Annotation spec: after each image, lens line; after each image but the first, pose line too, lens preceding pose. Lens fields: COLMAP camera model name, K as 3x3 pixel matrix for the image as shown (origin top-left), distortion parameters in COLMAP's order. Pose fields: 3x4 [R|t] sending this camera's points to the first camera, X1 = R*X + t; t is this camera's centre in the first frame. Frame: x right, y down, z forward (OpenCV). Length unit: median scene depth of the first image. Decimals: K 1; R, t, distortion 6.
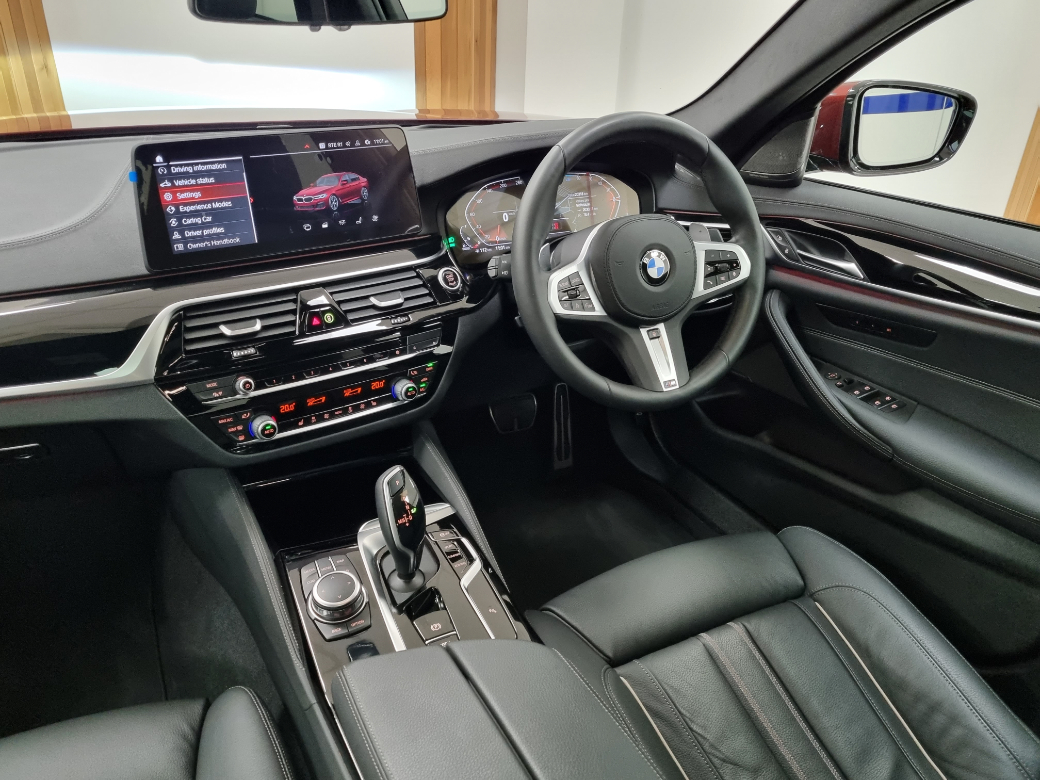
lens RADIAL K [[773.4, 0, 520.0], [0, 773.4, 390.0], [0, 0, 1]] dist [0.063140, -0.002529]
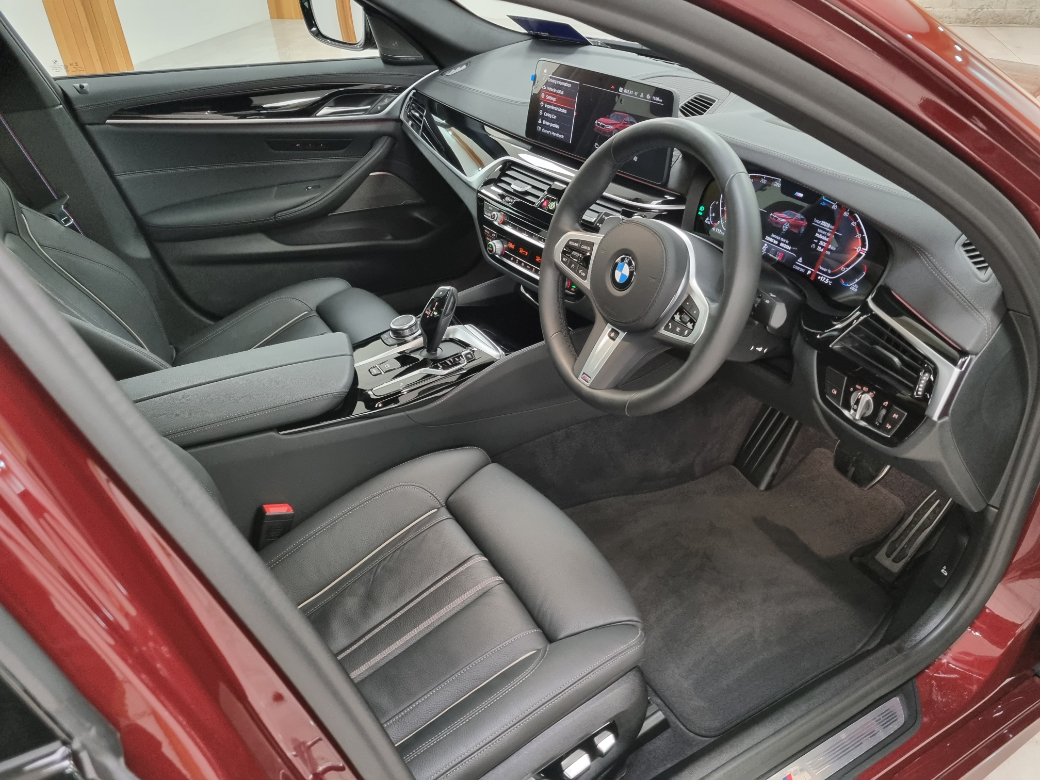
lens RADIAL K [[773.4, 0, 520.0], [0, 773.4, 390.0], [0, 0, 1]] dist [0.063140, -0.002529]
pose [[0.088833, 0.536939, -0.838931, 1.090242], [-0.453463, 0.771714, 0.445902, -0.428503], [0.886837, 0.340813, 0.312036, 0.610143]]
